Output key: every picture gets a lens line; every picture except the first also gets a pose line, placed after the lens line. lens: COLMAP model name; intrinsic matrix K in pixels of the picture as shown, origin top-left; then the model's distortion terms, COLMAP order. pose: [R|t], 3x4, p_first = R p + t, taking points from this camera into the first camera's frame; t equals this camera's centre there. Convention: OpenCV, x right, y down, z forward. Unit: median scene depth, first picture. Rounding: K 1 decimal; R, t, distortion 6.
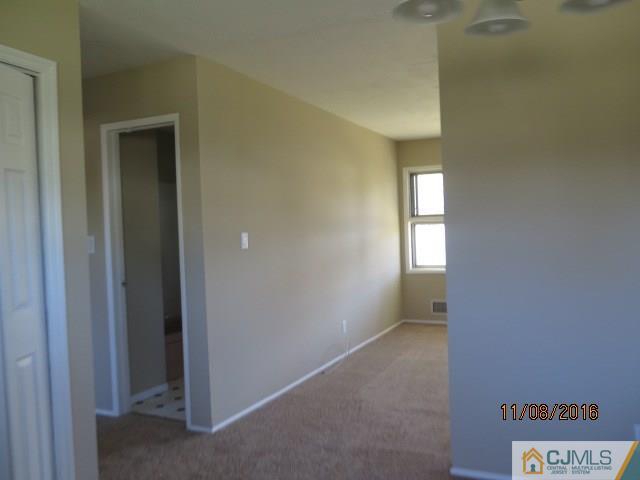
lens RADIAL K [[534.0, 0, 316.6], [0, 534.0, 239.3], [0, 0, 1]] dist [-0.014870, -0.001682]
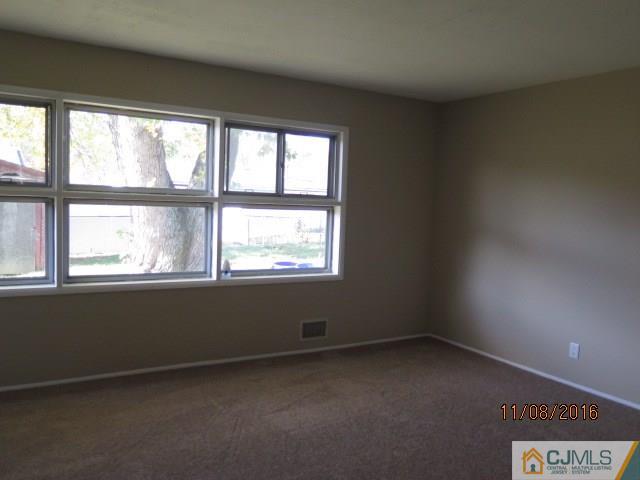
lens RADIAL K [[534.0, 0, 315.6], [0, 534.0, 240.9], [0, 0, 1]] dist [-0.014870, -0.001682]
pose [[0.207854, -0.033069, 0.977601, -0.297250], [-0.022468, 0.999003, 0.038570, -0.018156], [-0.977902, -0.029981, 0.206904, 0.727410]]
